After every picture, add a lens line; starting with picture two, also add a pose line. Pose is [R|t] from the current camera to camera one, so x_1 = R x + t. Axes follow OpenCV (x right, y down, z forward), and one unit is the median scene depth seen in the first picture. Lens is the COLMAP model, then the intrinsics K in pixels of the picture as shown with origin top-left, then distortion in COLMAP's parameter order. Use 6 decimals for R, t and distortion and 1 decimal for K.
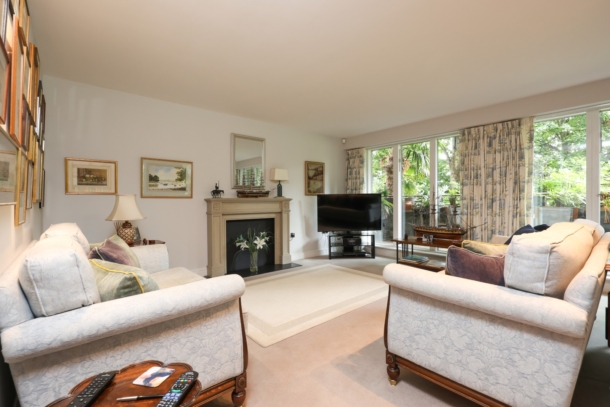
lens RADIAL K [[282.8, 0, 304.1], [0, 282.8, 198.2], [0, 0, 1]] dist [-0.002061, -0.000180]
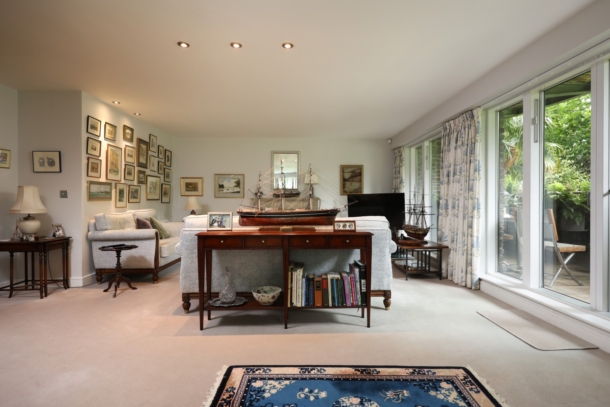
lens RADIAL K [[341.1, 0, 306.8], [0, 341.1, 202.4], [0, 0, 1]] dist [0.001898, -0.000164]
pose [[0.763514, 0.006626, -0.645757, 0.791212], [0.003273, 0.999895, 0.014129, -0.000778], [0.645783, -0.012901, 0.763412, -0.148152]]
